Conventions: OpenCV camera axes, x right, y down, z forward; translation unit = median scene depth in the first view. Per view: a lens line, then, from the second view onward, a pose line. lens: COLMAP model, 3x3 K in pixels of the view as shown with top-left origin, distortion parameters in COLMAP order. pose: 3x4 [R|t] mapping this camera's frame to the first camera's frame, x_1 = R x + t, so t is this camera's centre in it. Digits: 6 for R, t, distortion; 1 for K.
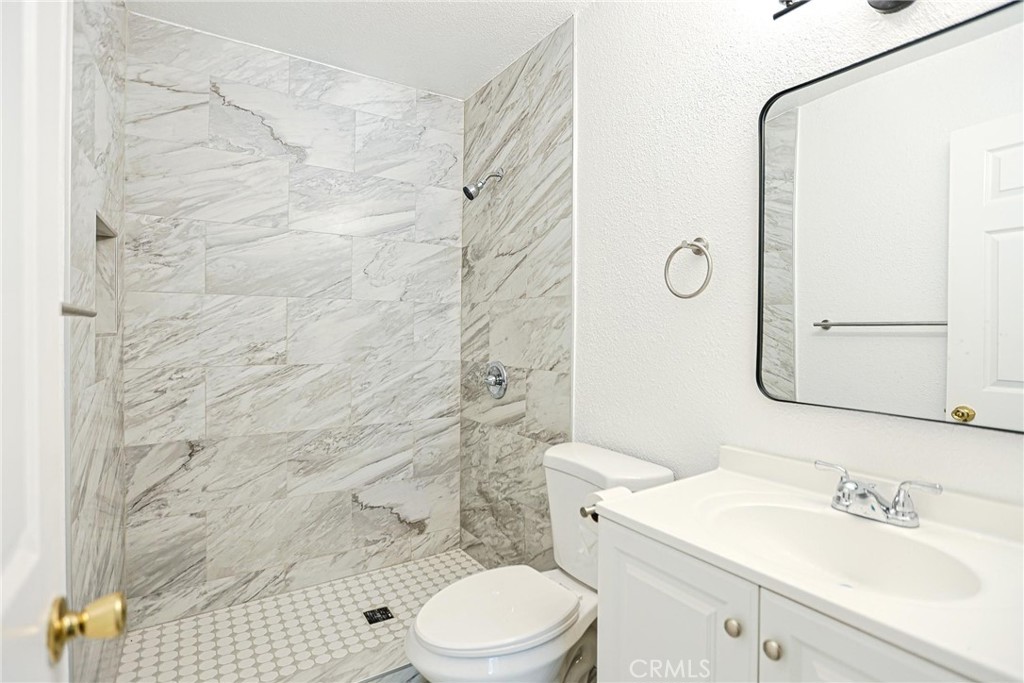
lens RADIAL K [[501.2, 0, 474.5], [0, 501.2, 343.1], [0, 0, 1]] dist [-0.028132, 0.027549]
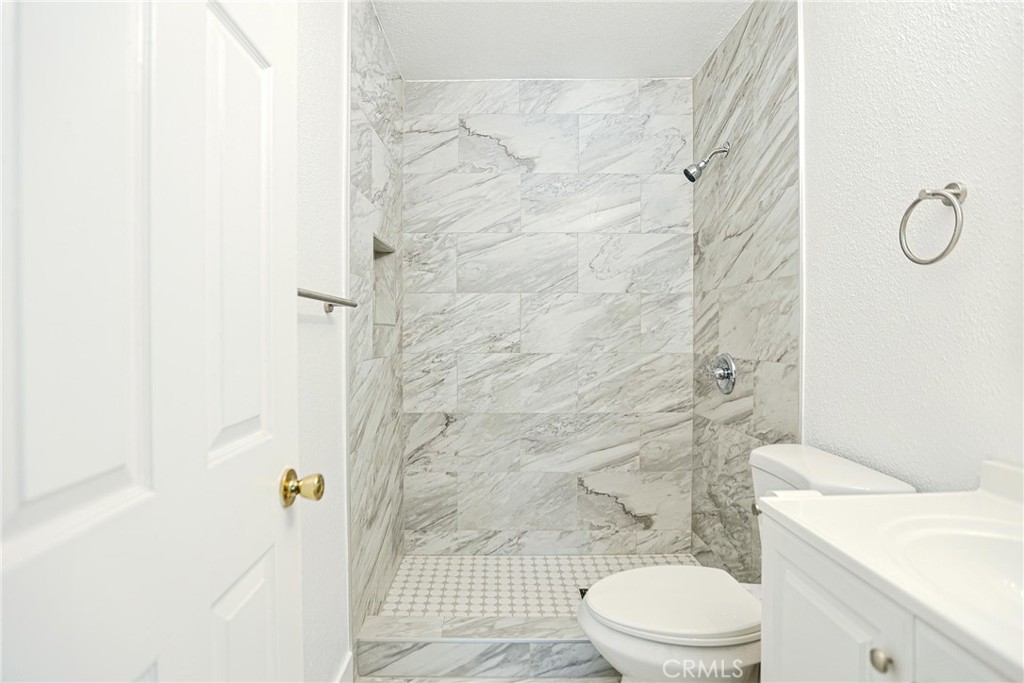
lens RADIAL K [[501.2, 0, 474.5], [0, 501.2, 343.1], [0, 0, 1]] dist [-0.028132, 0.027549]
pose [[0.850997, 0.008288, -0.525106, 0.137581], [-0.010228, 0.999947, -0.000793, 0.024009], [0.525071, 0.006046, 0.851037, -0.018831]]
